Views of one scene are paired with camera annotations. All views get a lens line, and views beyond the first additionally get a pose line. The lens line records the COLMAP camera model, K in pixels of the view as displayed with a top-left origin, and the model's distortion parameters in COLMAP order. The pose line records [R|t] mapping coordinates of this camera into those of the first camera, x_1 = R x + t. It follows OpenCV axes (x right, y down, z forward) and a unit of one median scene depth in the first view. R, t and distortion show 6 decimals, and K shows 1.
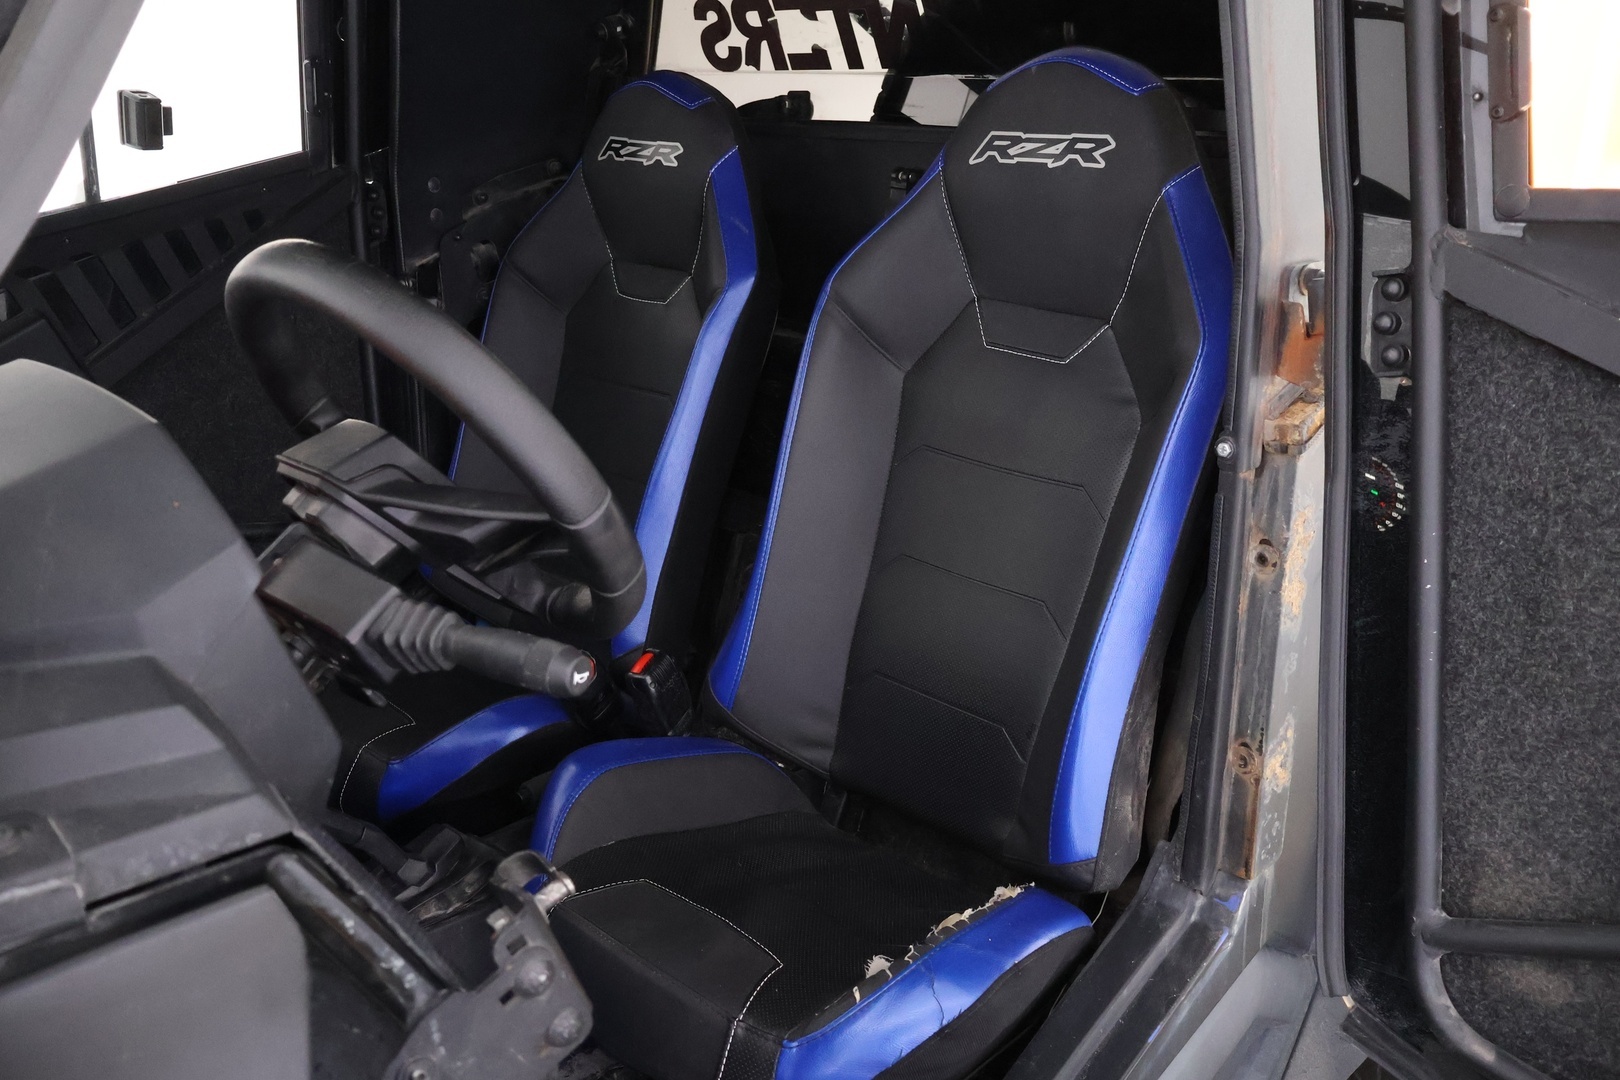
lens RADIAL K [[1355.4, 0, 810.0], [0, 1355.4, 540.0], [0, 0, 1]] dist [0.003469, -0.013389]
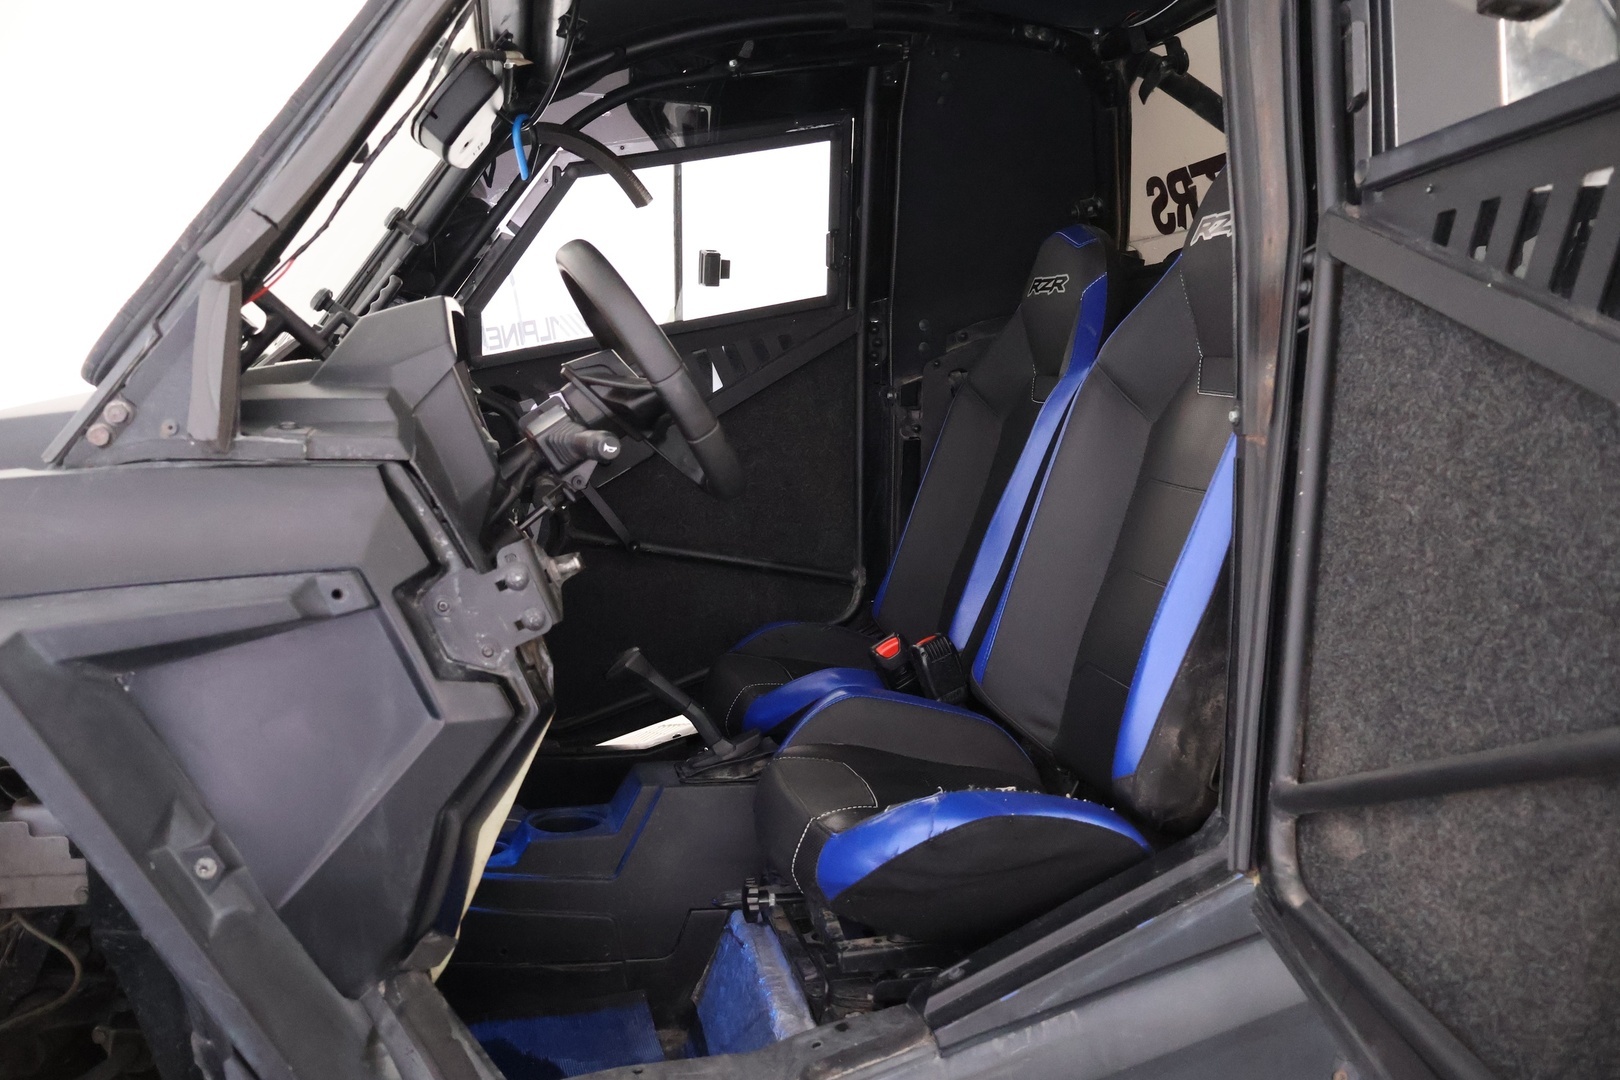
lens RADIAL K [[1355.4, 0, 810.0], [0, 1355.4, 540.0], [0, 0, 1]] dist [0.003469, -0.013389]
pose [[0.824349, 0.058377, -0.563064, 0.501615], [-0.174152, 0.972582, -0.154130, 0.214872], [0.538628, 0.225115, 0.811913, -0.116058]]
